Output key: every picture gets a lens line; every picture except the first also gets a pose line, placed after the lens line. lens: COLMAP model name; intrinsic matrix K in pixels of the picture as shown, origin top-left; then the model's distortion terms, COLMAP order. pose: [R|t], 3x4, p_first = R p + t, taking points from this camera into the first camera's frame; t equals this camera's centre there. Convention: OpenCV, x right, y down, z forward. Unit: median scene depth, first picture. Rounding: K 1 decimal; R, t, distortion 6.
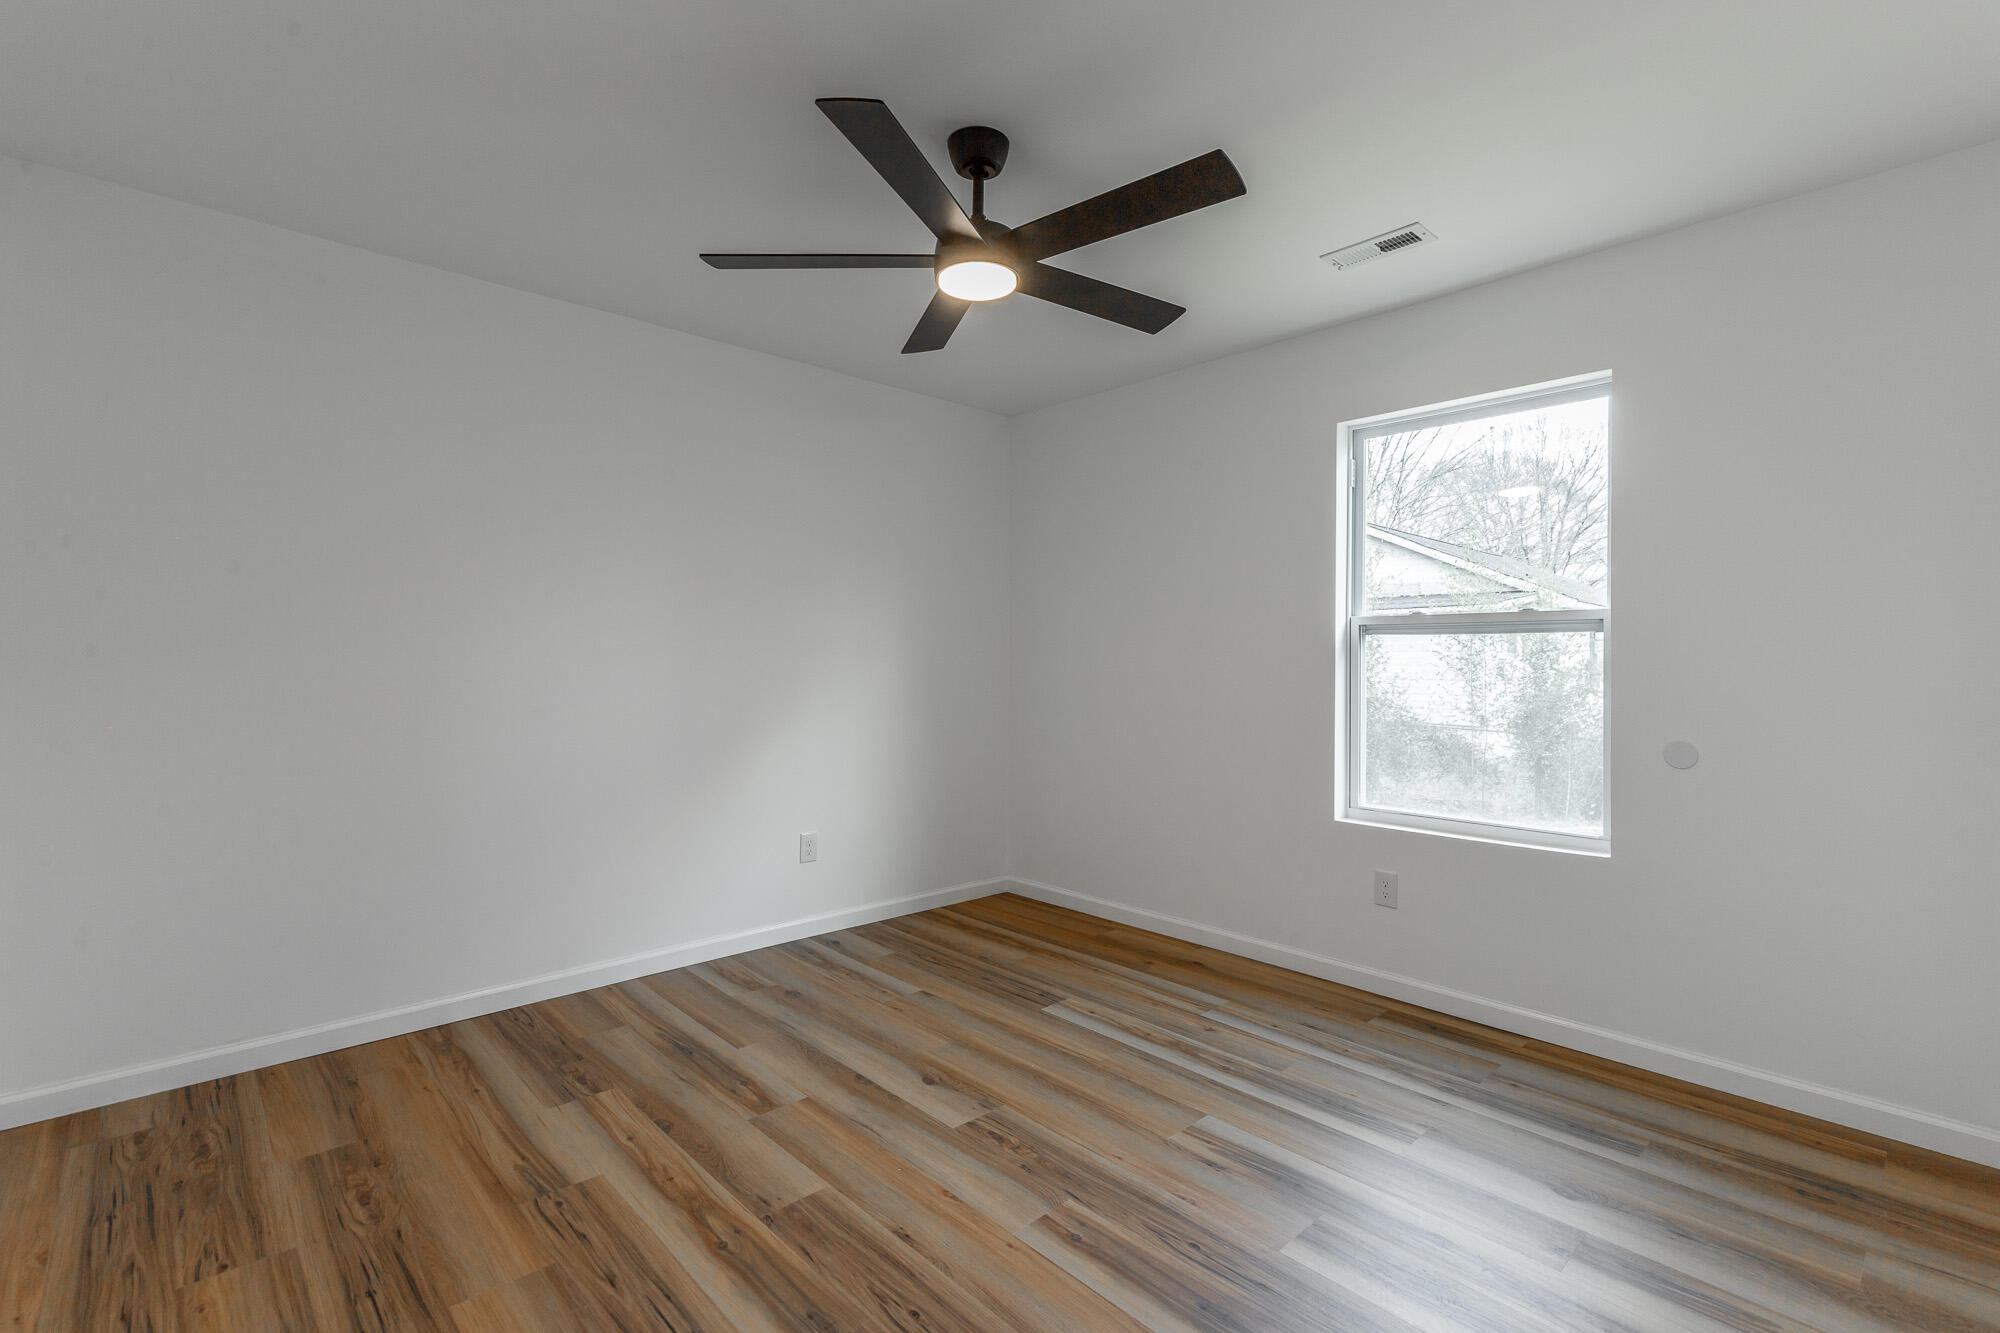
lens RADIAL K [[903.8, 0, 1000.3], [0, 903.8, 655.8], [0, 0, 1]] dist [0.009292, 0.000011]
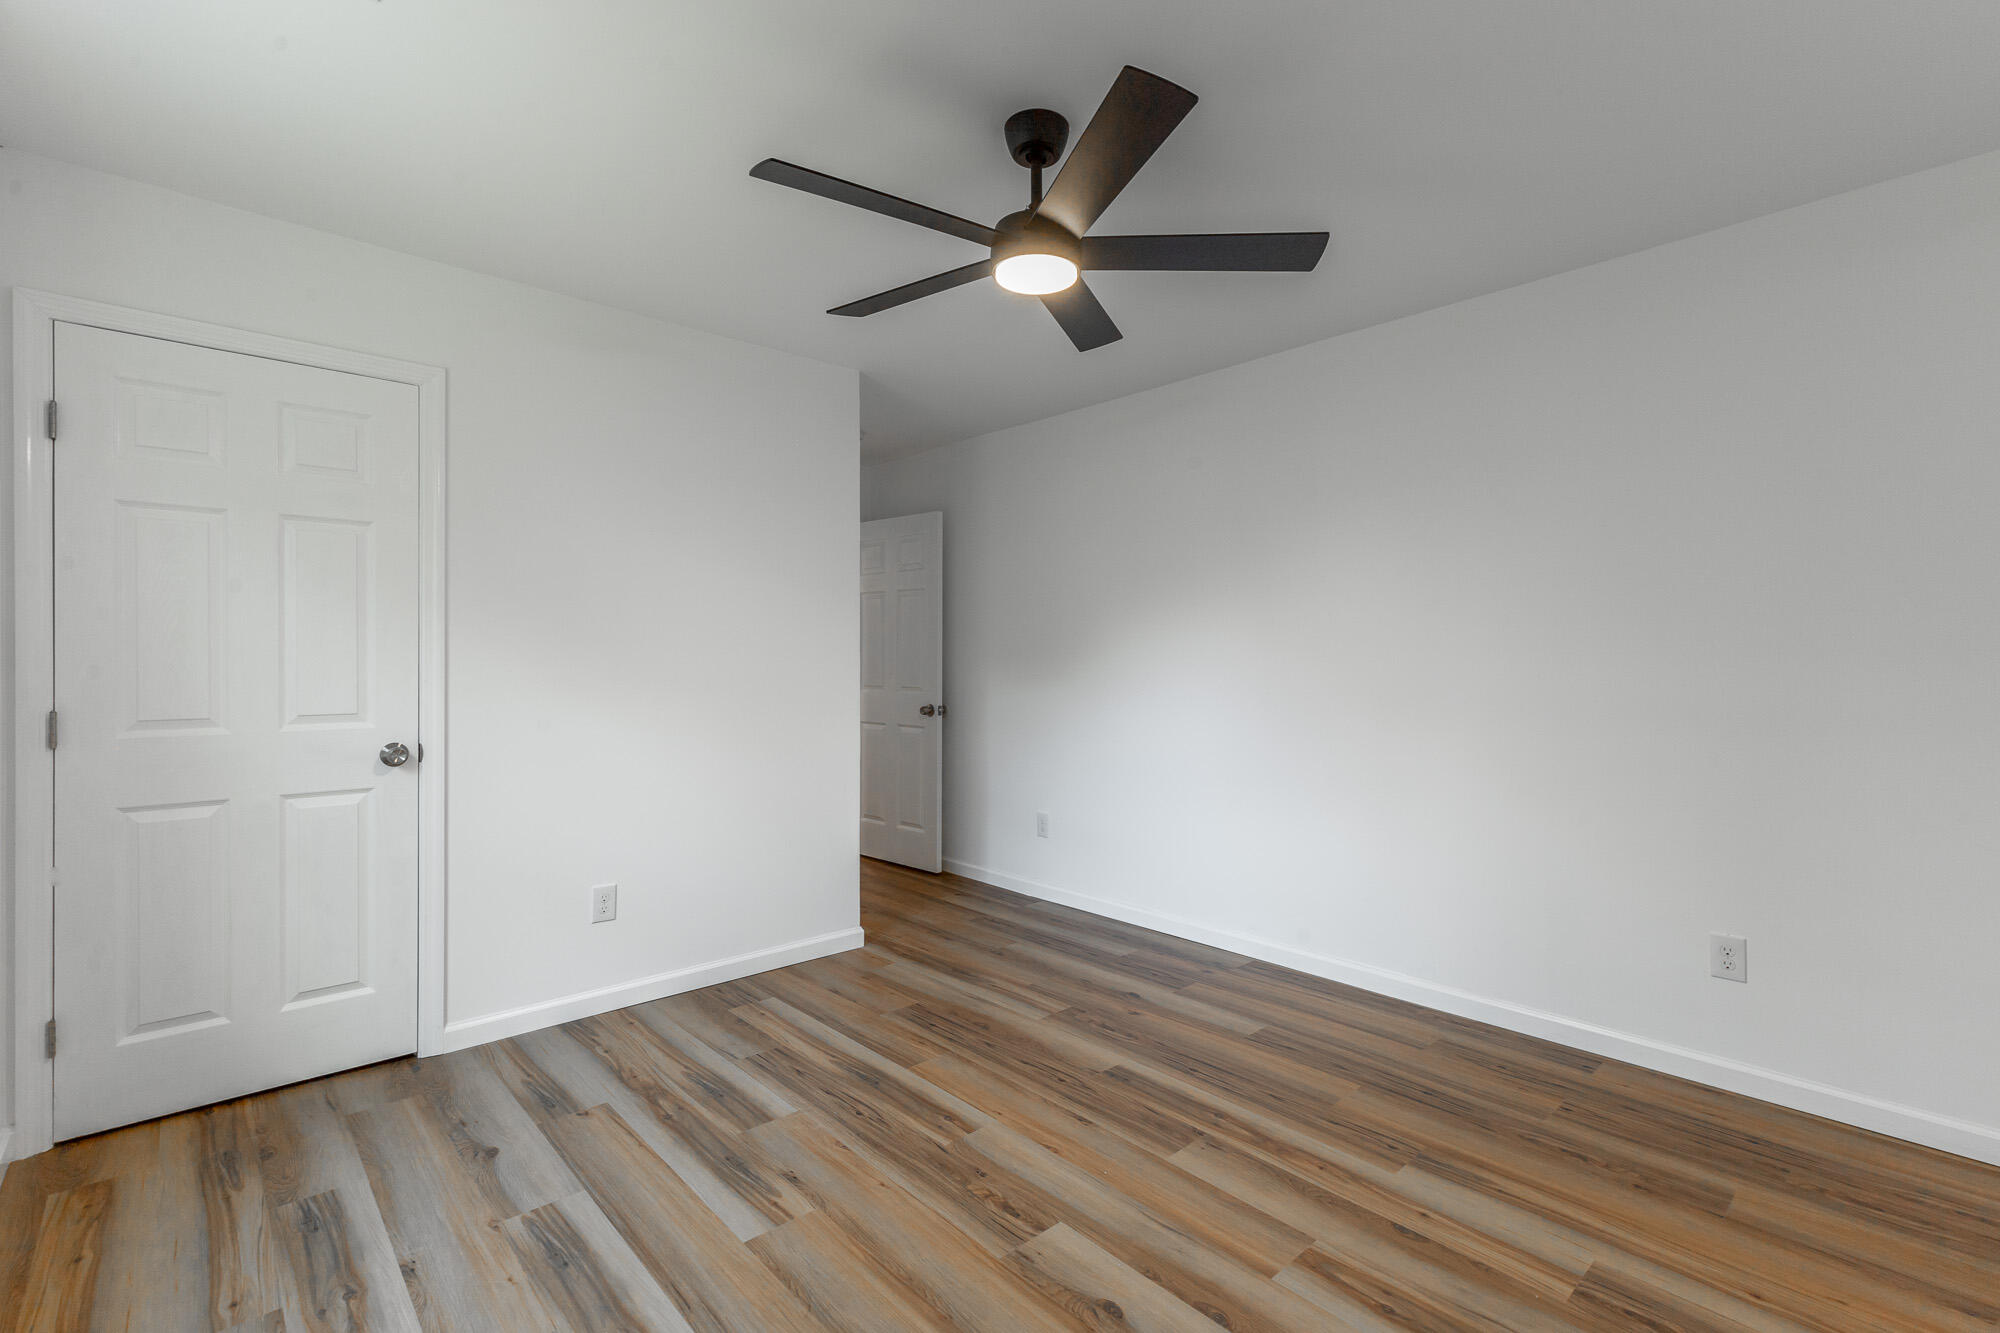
lens RADIAL K [[903.8, 0, 1000.3], [0, 903.8, 655.8], [0, 0, 1]] dist [0.009292, 0.000011]
pose [[-0.999884, -0.006819, 0.013599, -0.003152], [-0.006883, 0.999965, -0.004667, -0.005831], [-0.013566, -0.004760, -0.999897, 1.983422]]
